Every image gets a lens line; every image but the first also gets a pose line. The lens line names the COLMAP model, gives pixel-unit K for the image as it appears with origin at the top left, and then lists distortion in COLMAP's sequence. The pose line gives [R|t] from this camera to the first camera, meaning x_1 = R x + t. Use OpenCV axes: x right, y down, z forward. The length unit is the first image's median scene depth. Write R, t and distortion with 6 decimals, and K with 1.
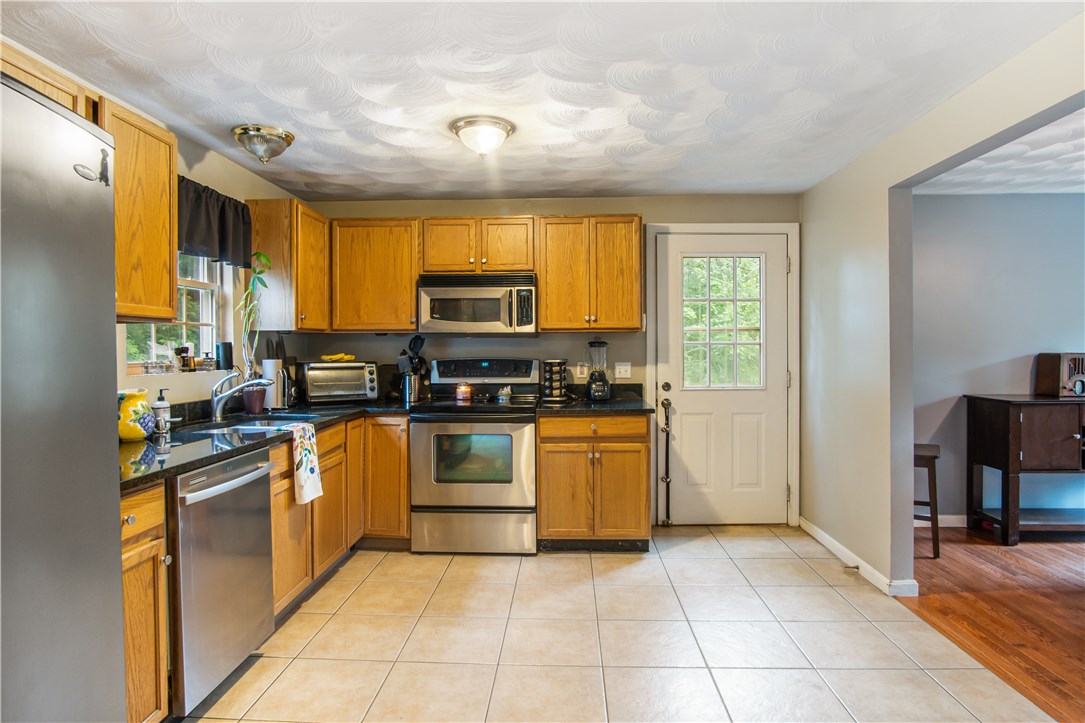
lens RADIAL K [[605.0, 0, 543.9], [0, 605.0, 331.3], [0, 0, 1]] dist [-0.004014, -0.001368]
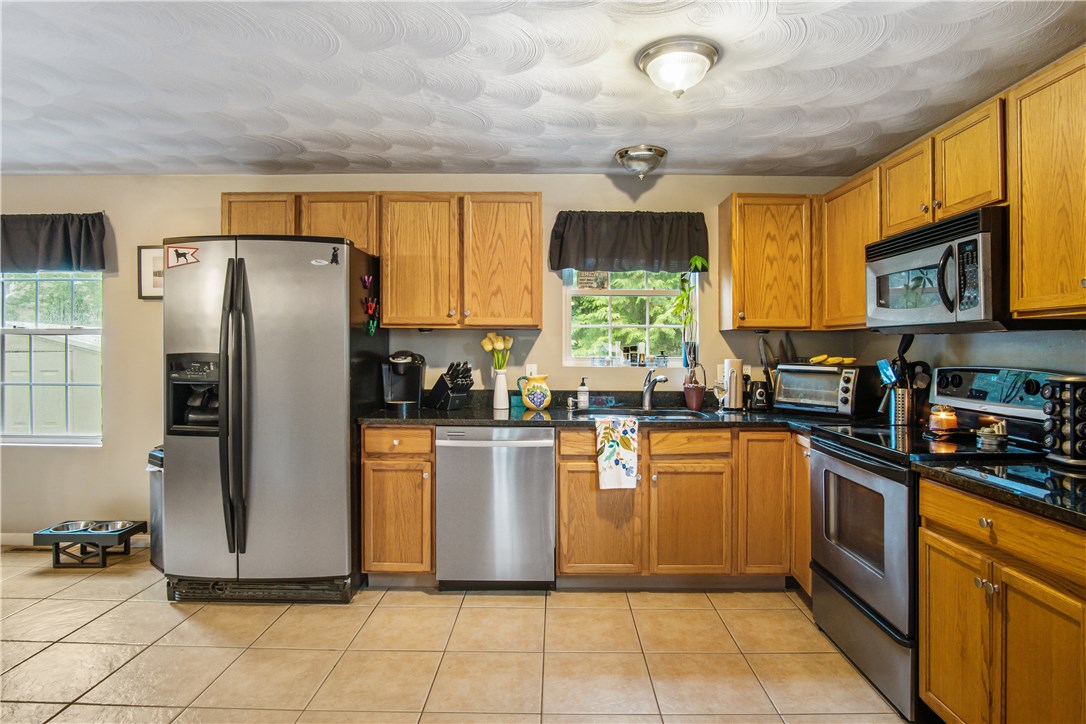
lens RADIAL K [[608.8, 0, 559.6], [0, 608.8, 332.7], [0, 0, 1]] dist [-0.030134, -0.000574]
pose [[0.034913, -0.020495, -0.999180, 0.526311], [0.019690, 0.999610, -0.019815, 0.016983], [0.999196, -0.018982, 0.035303, 0.666733]]
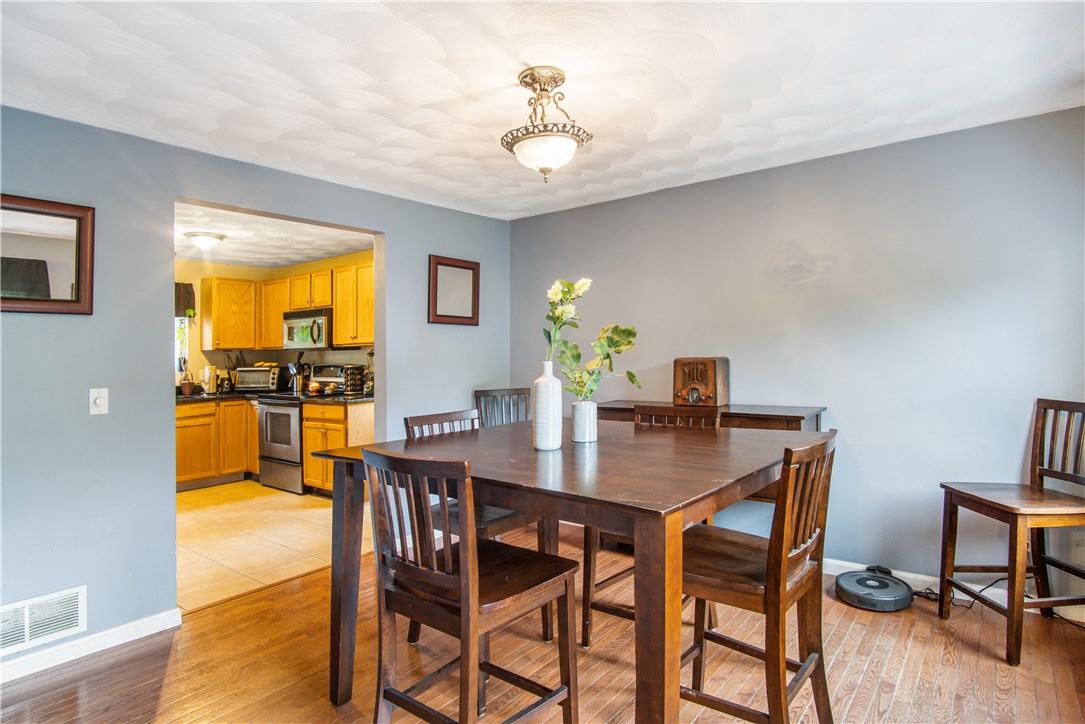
lens RADIAL K [[588.5, 0, 546.6], [0, 588.5, 322.1], [0, 0, 1]] dist [-0.000580, -0.000387]
pose [[0.802546, -0.046655, -0.594763, 1.380629], [0.036733, 0.998910, -0.028792, 0.002464], [0.595458, 0.001259, 0.803385, 0.179776]]
